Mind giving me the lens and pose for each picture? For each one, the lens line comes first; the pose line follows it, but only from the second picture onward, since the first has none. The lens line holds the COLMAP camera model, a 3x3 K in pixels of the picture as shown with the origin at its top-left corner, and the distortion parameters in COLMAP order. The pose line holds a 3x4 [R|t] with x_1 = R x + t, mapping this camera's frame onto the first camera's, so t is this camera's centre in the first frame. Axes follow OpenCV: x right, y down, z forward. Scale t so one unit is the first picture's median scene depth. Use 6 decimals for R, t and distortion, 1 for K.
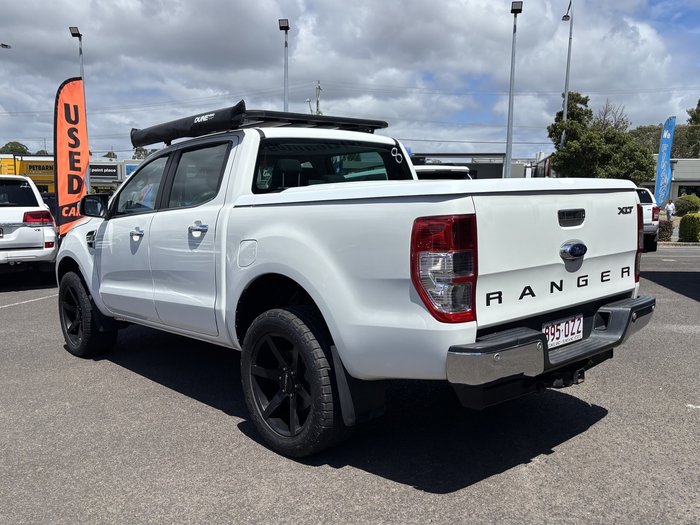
lens RADIAL K [[619.7, 0, 351.4], [0, 619.7, 286.7], [0, 0, 1]] dist [0.076472, -0.100596]
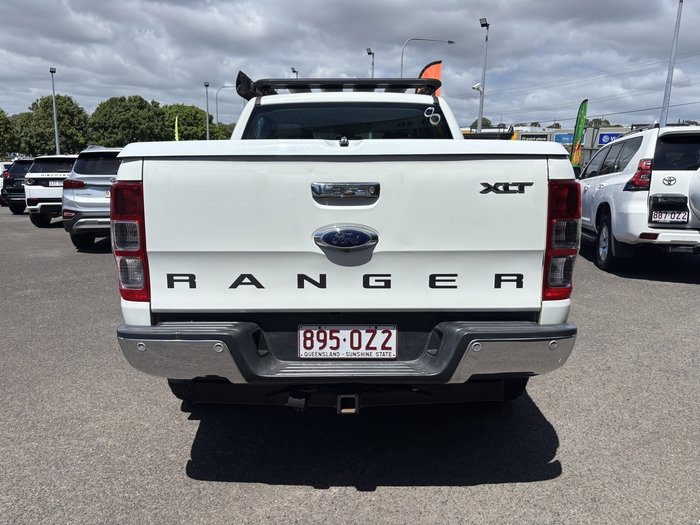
lens RADIAL K [[529.2, 0, 347.4], [0, 529.2, 266.9], [0, 0, 1]] dist [0.070288, -0.082620]
pose [[0.747858, 0.142388, -0.648409, 0.683451], [-0.109109, 0.989808, 0.091515, -0.072290], [0.654831, 0.002307, 0.755771, 0.461286]]
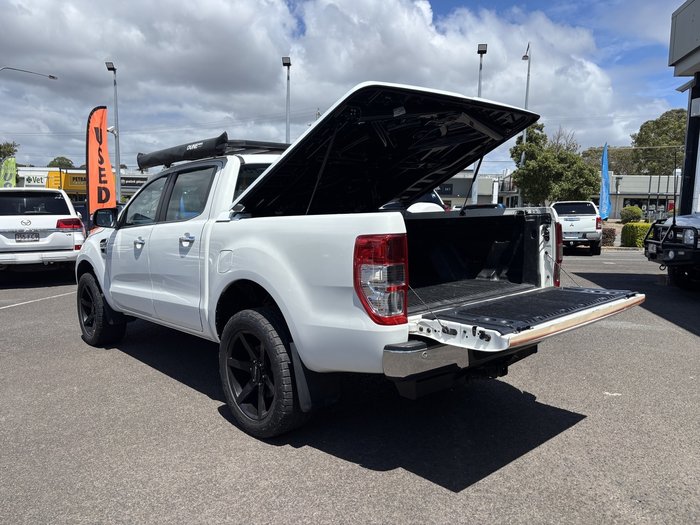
lens RADIAL K [[529.2, 0, 347.4], [0, 529.2, 266.9], [0, 0, 1]] dist [0.070288, -0.082620]
pose [[0.999979, 0.006368, 0.001094, 0.063814], [-0.006335, 0.999589, -0.027965, -0.017738], [-0.001271, 0.027957, 0.999608, -0.003507]]
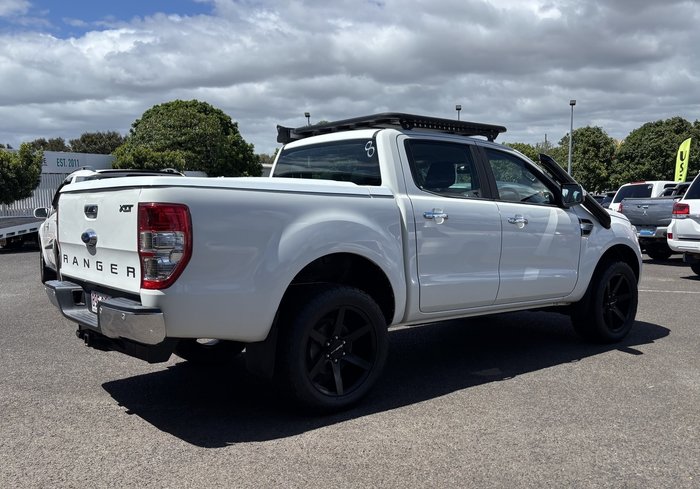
lens RADIAL K [[637.0, 0, 372.1], [0, 637.0, 273.7], [0, 0, 1]] dist [0.074231, -0.125845]
pose [[-0.018867, 0.127730, -0.991630, 1.436237], [-0.134057, 0.982527, 0.129108, -0.202247], [0.990794, 0.135371, -0.001414, 1.386929]]
